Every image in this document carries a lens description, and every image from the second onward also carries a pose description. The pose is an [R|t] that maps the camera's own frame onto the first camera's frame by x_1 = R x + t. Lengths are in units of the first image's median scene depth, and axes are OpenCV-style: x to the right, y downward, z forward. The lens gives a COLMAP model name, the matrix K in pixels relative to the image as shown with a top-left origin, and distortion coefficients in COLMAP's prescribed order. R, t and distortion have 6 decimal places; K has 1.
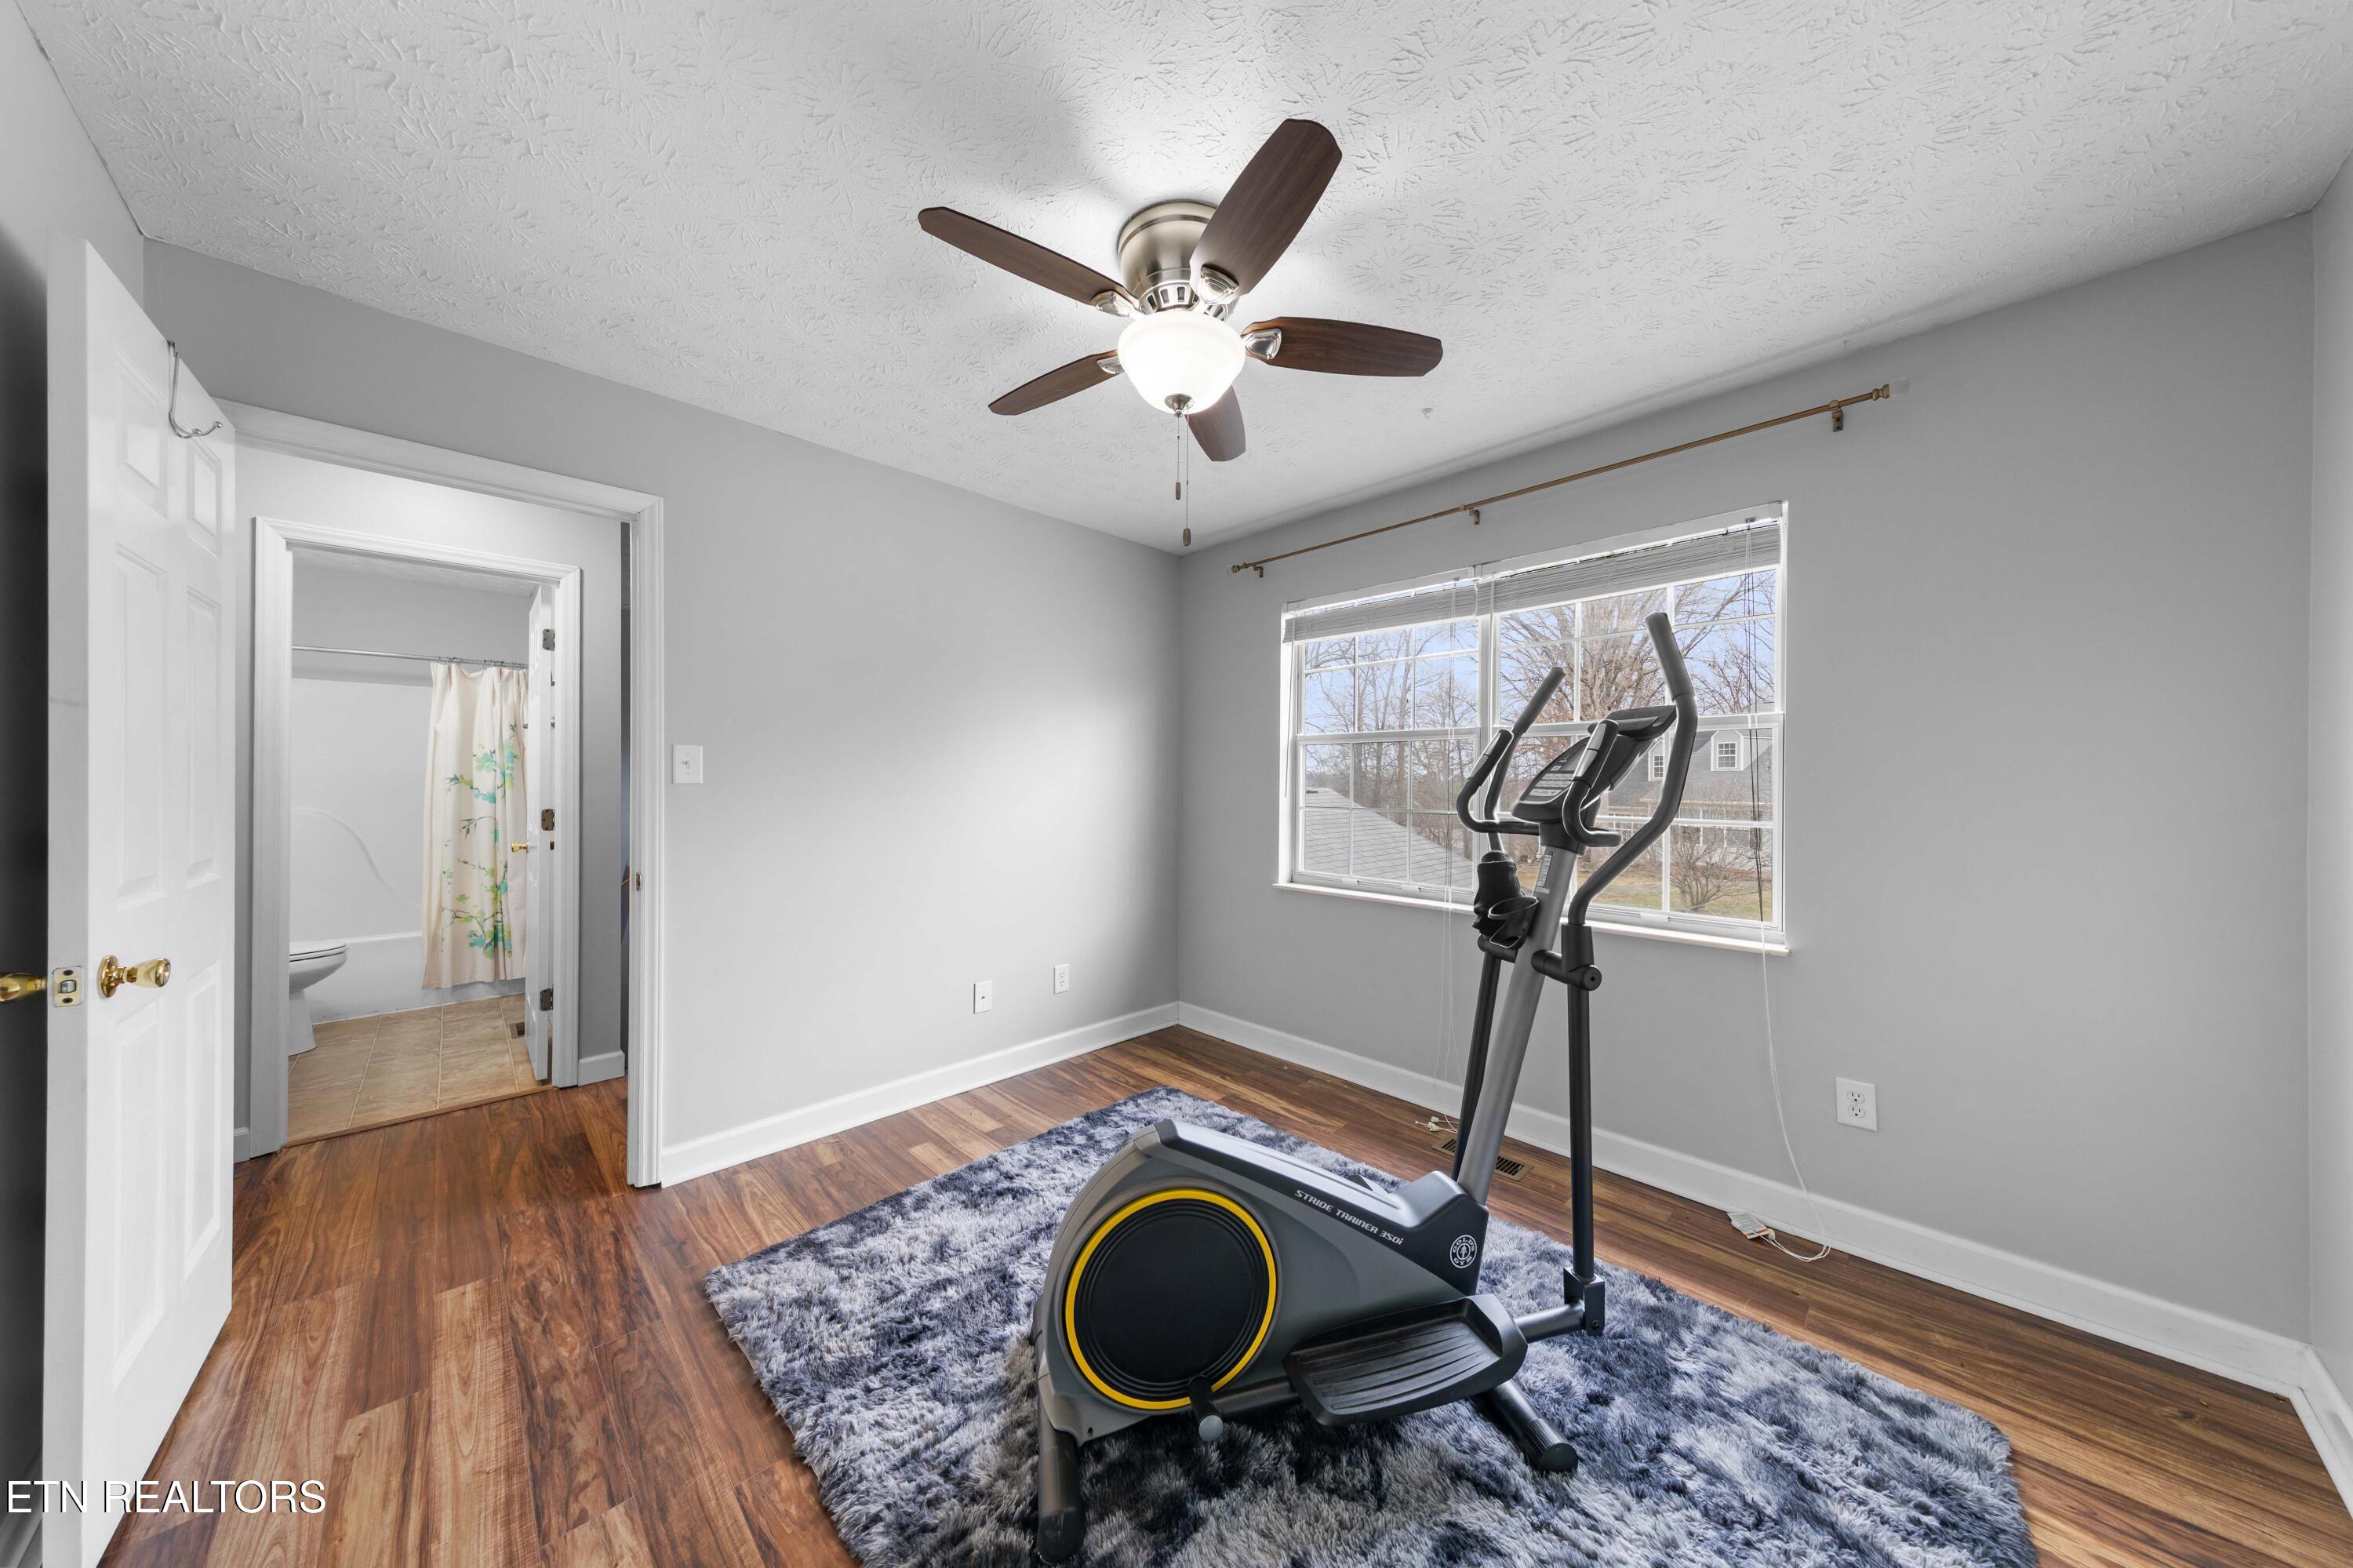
lens RADIAL K [[743.8, 0, 1169.5], [0, 743.8, 779.9], [0, 0, 1]] dist [0.005450, -0.000445]
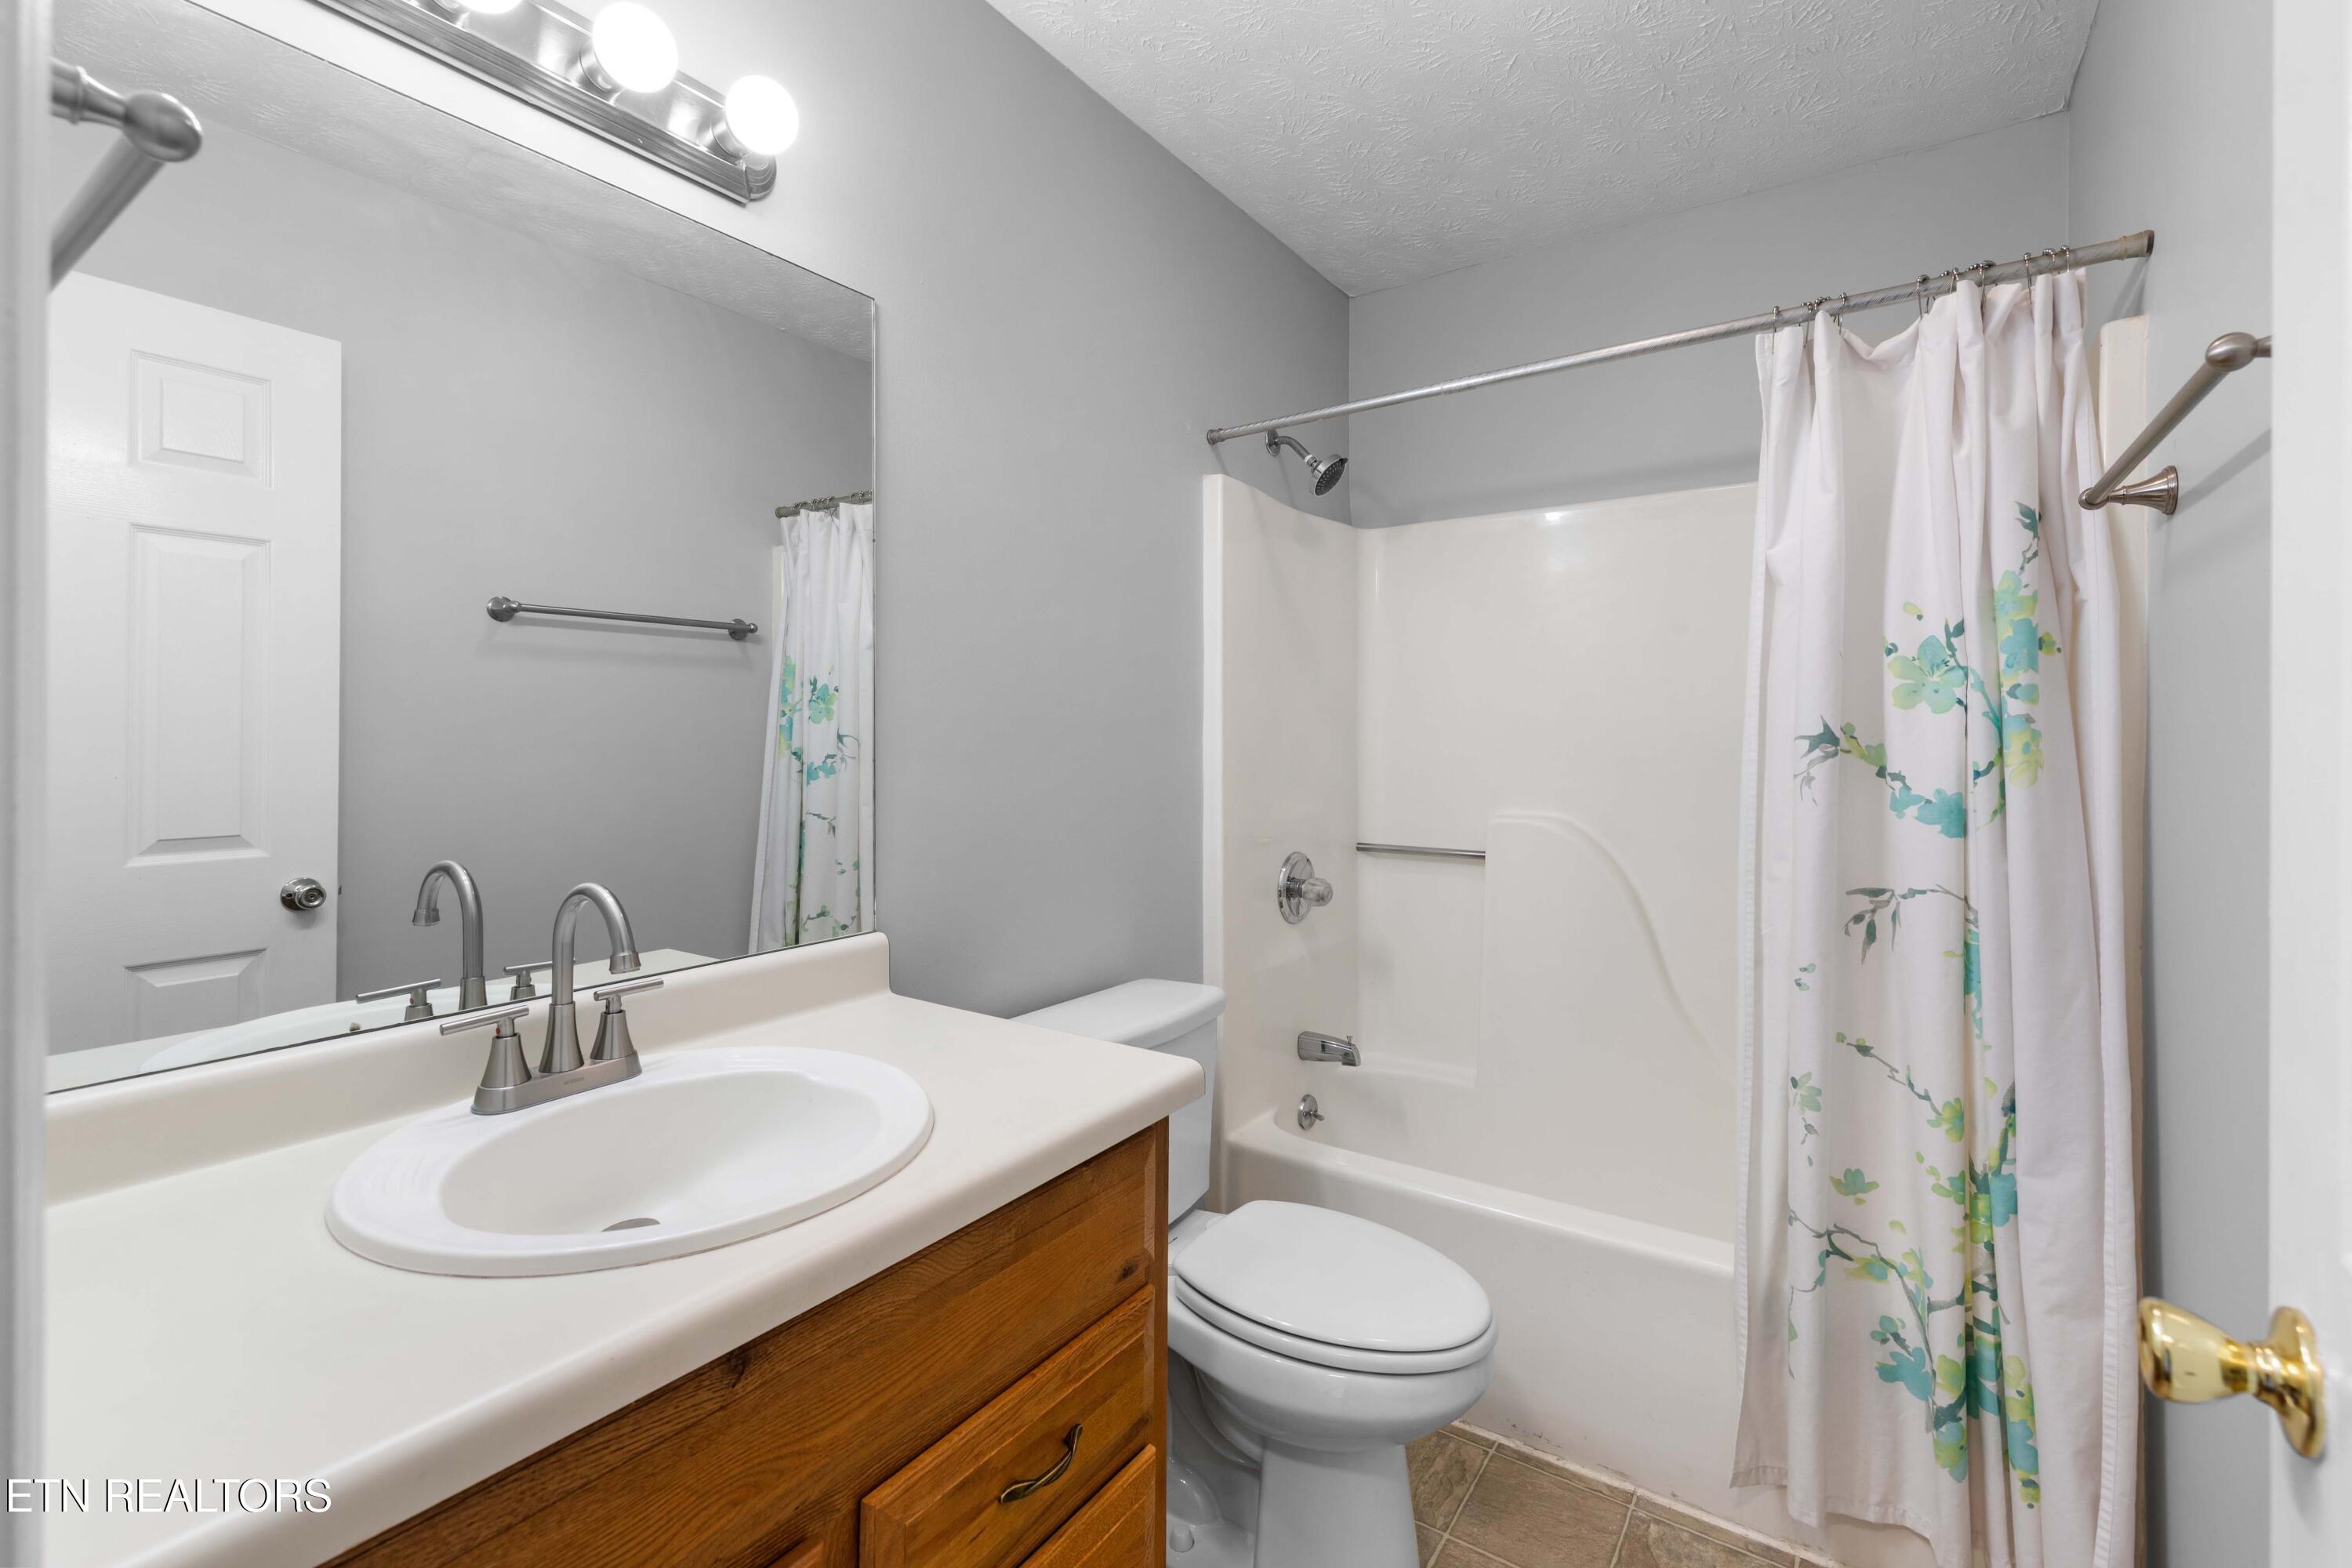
lens RADIAL K [[1028.3, 0, 1176.0], [0, 1028.3, 759.4], [0, 0, 1]] dist [0.004565, 0.000304]
pose [[0.205332, -0.003114, -0.978687, -0.546011], [0.004152, 0.999989, -0.002310, 0.004764], [0.978684, -0.003589, 0.205343, 0.591607]]
